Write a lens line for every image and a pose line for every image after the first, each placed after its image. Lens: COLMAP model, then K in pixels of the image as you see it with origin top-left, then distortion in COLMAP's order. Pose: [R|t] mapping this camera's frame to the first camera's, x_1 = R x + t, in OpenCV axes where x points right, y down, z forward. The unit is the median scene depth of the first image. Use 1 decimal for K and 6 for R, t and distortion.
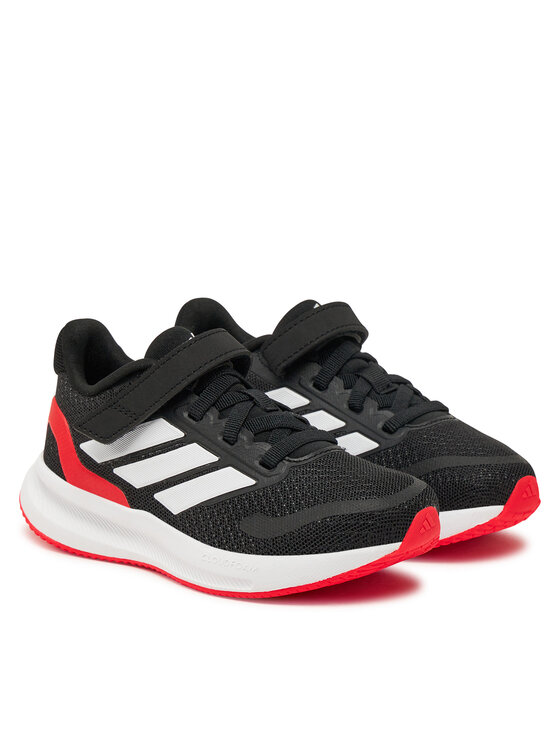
lens RADIAL K [[2211.2, 0, 281.2], [0, 2211.2, 372.8], [0, 0, 1]] dist [0.135213, 0.000000]
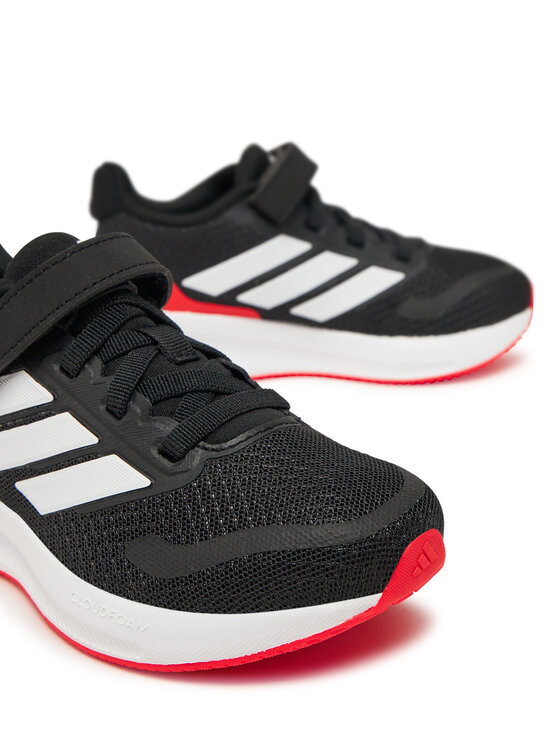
lens RADIAL K [[1179.5, 0, 277.8], [0, 1179.5, 371.9], [0, 0, 1]] dist [-0.073426, 0.000000]
pose [[0.998410, 0.005707, -0.056083, 0.042218], [0.000911, 0.993099, 0.117277, -0.020542], [0.056365, -0.117142, 0.991514, 0.662299]]
